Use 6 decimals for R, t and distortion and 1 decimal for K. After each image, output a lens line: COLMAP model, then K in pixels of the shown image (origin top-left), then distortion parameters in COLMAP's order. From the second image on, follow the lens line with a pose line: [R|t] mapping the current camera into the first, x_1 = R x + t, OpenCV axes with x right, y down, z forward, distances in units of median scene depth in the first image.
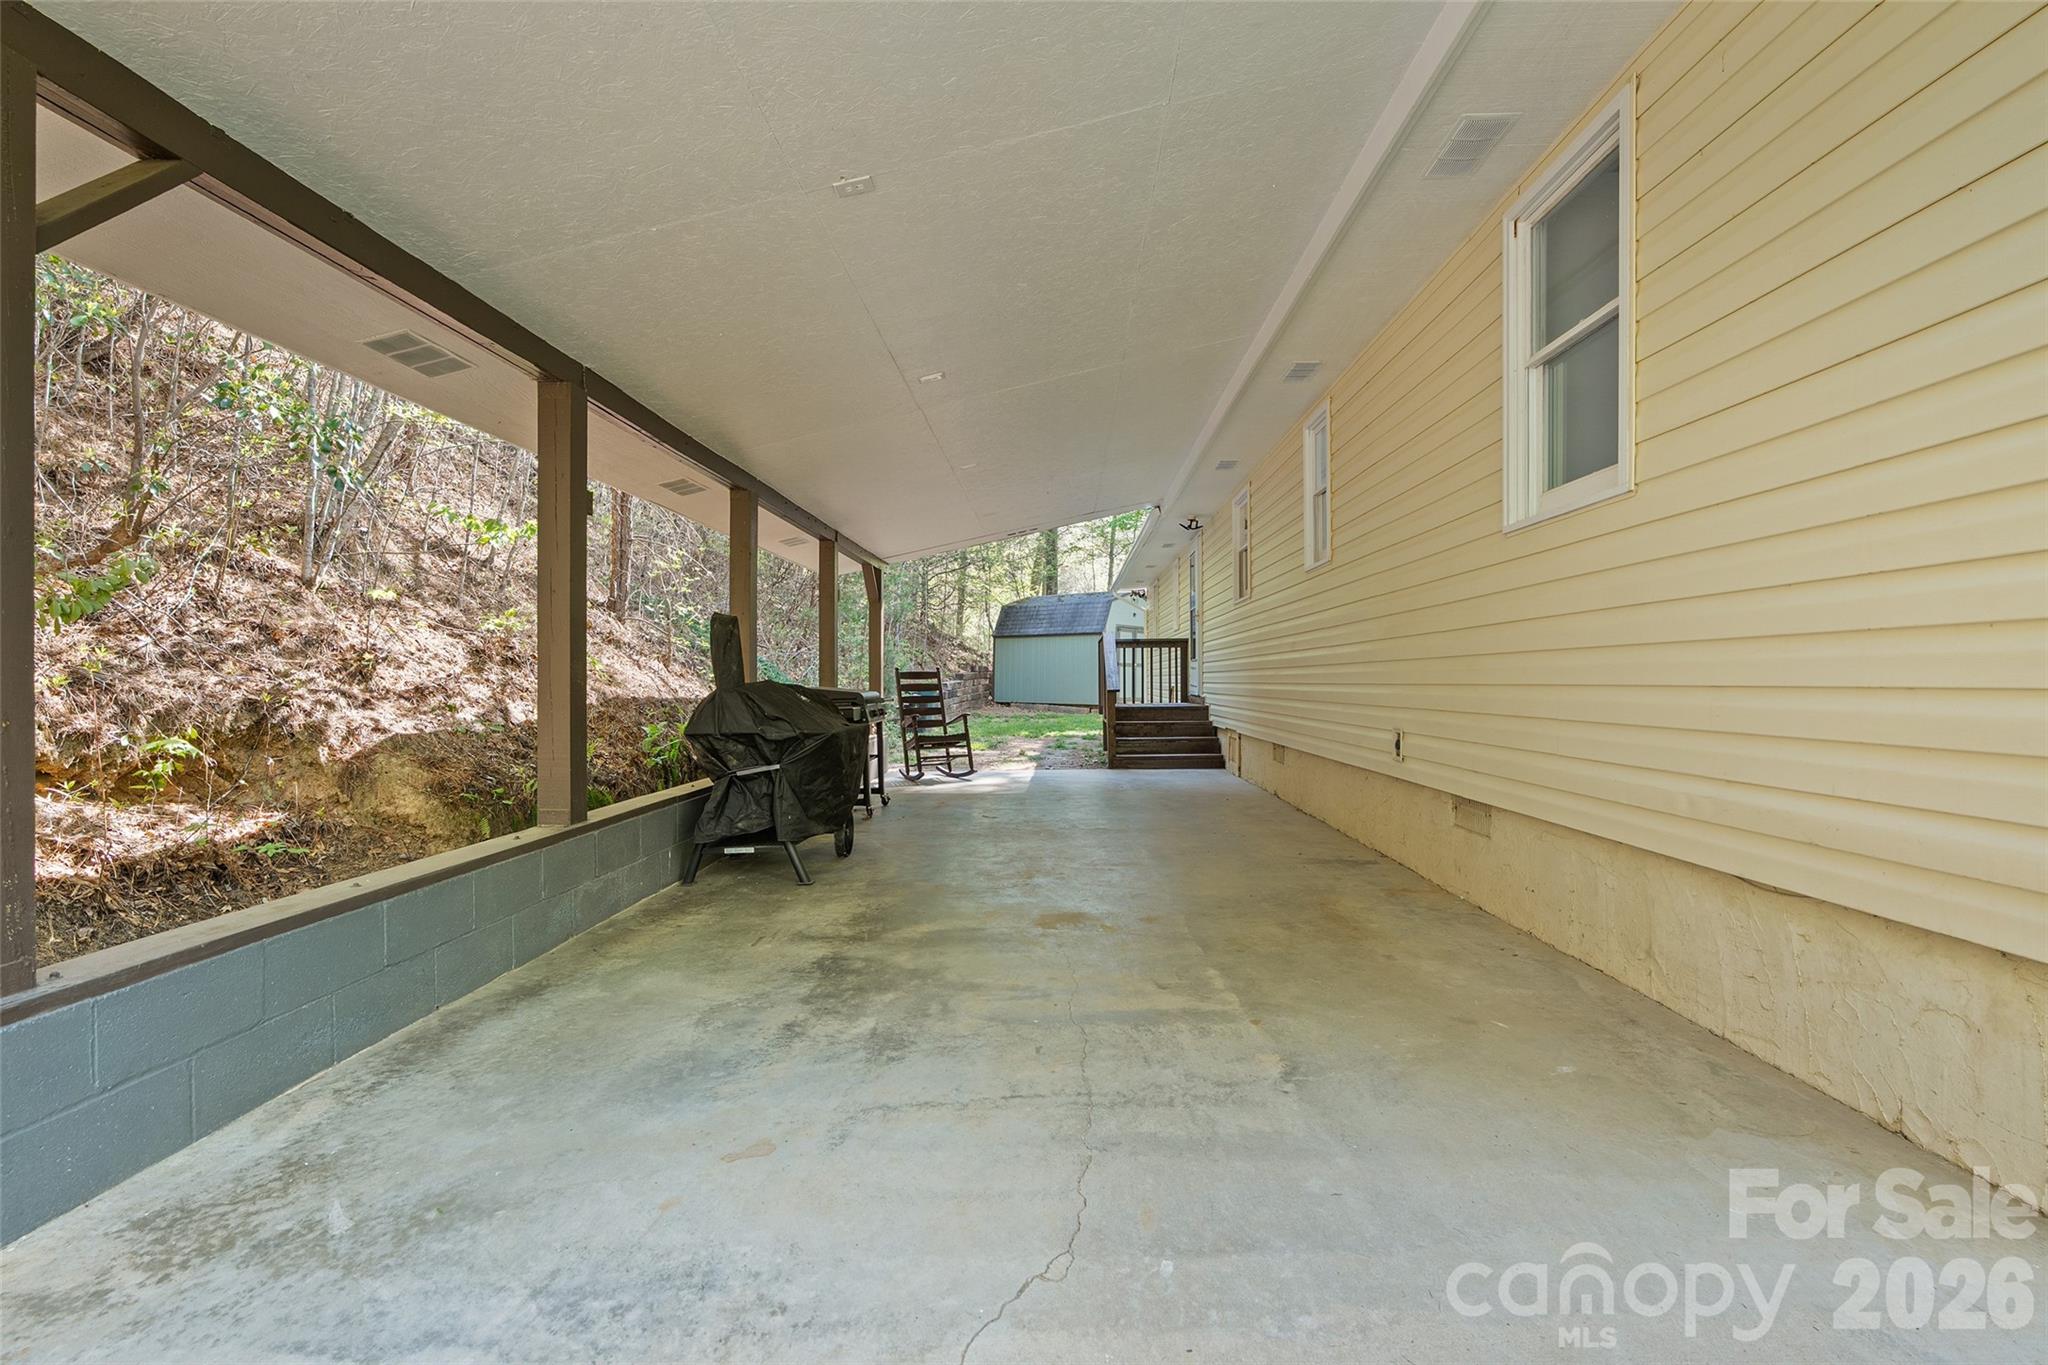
lens RADIAL K [[924.3, 0, 1024.0], [0, 924.3, 682.5], [0, 0, 1]] dist [-0.000696, 0.000489]
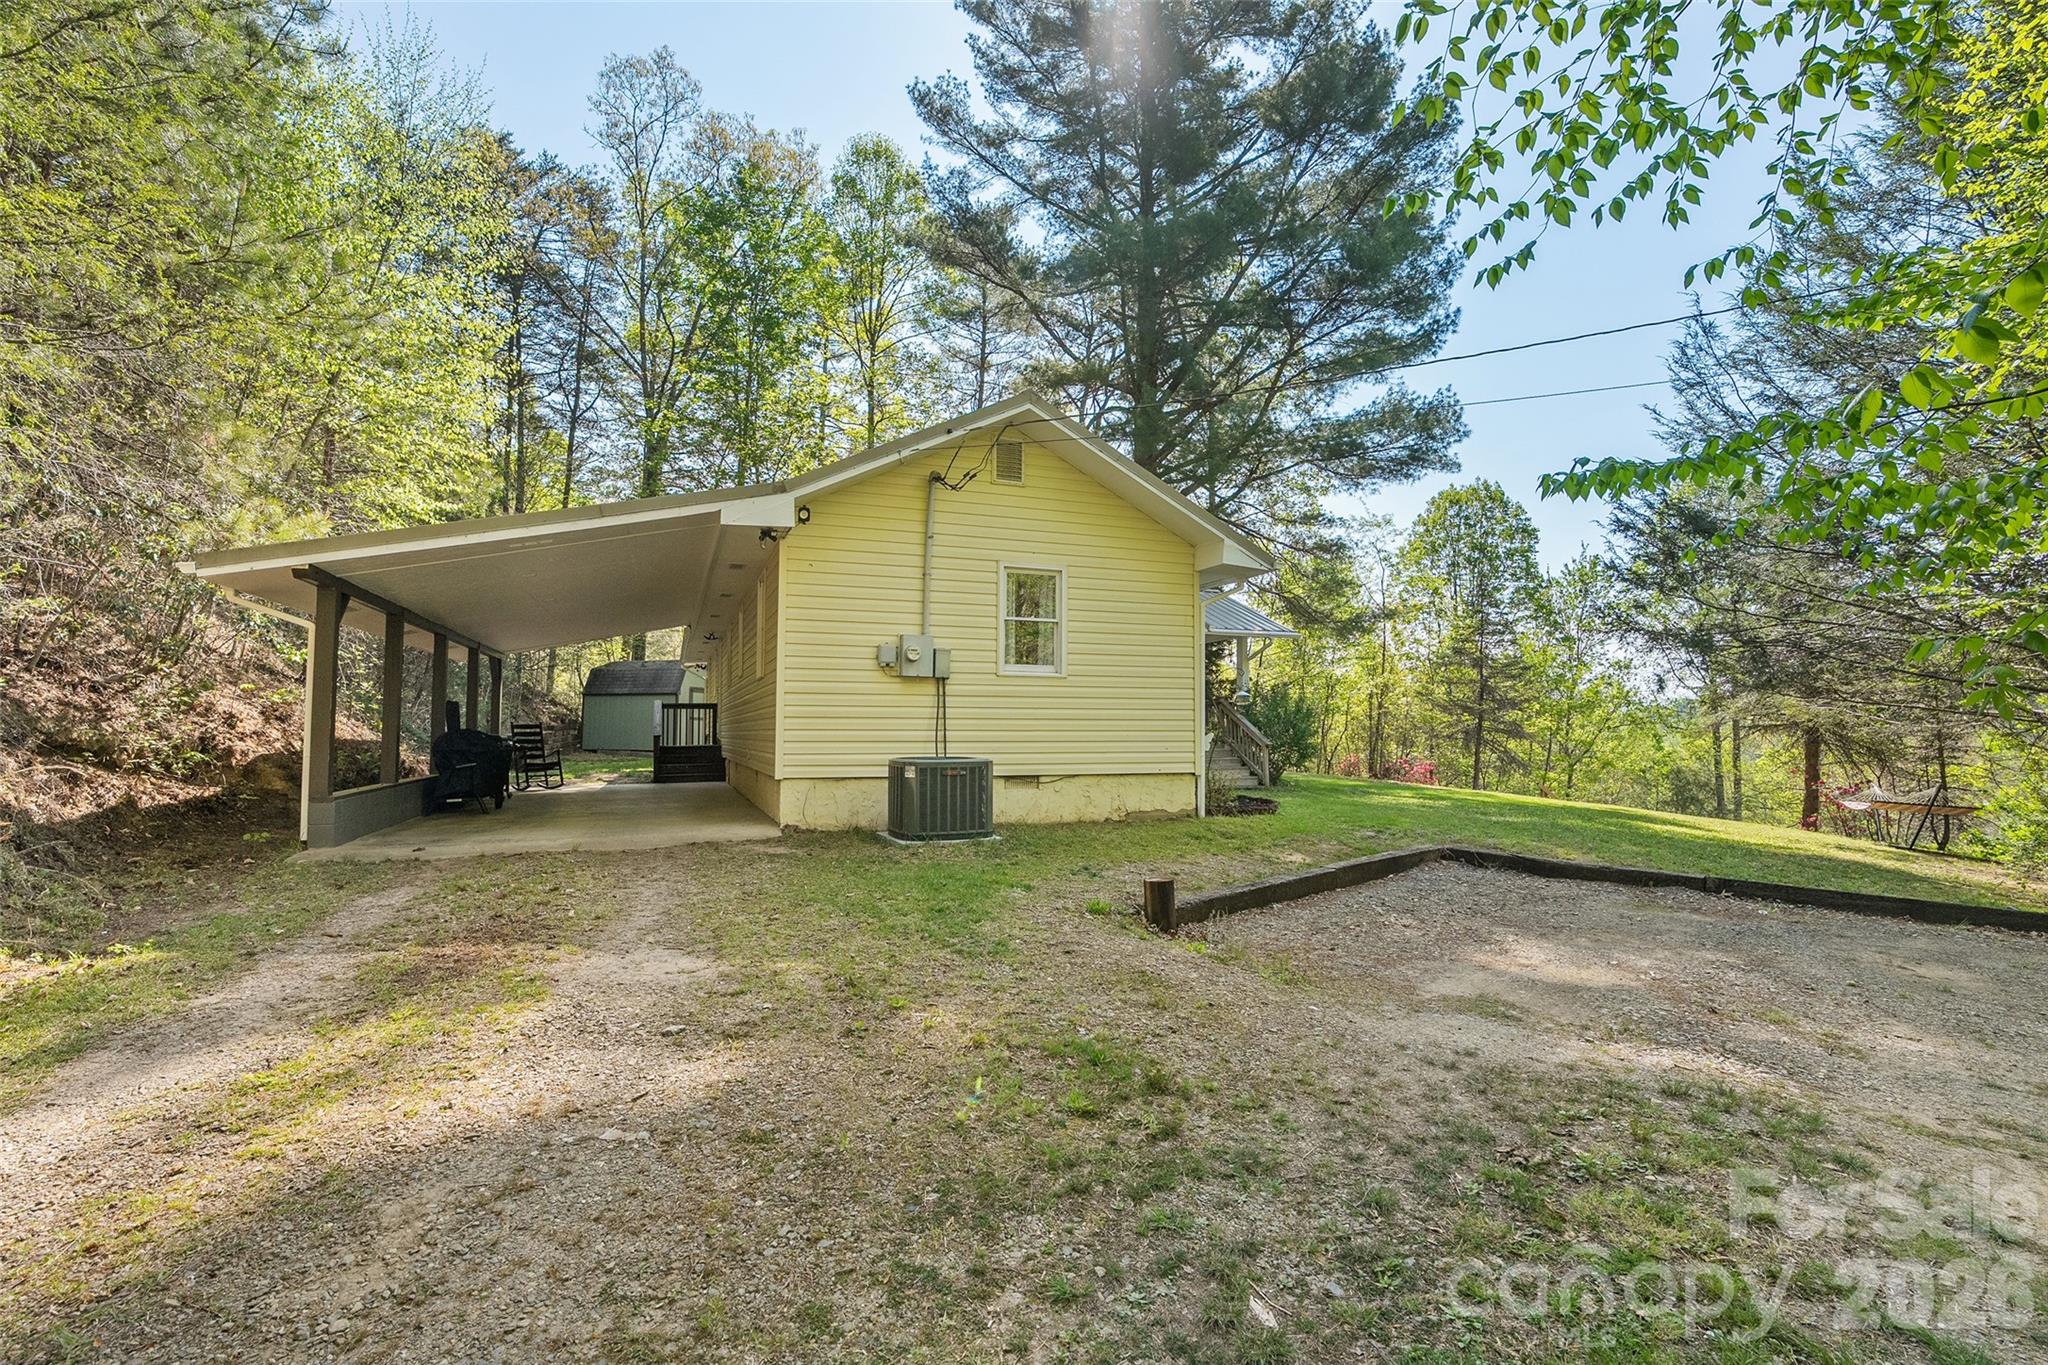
lens RADIAL K [[924.3, 0, 1024.0], [0, 924.3, 682.5], [0, 0, 1]] dist [-0.000696, 0.000489]
pose [[0.917392, 0.021797, 0.397387, 0.032368], [0.000801, 0.998396, -0.056612, 0.006283], [-0.397984, 0.052254, 0.915903, -0.684441]]
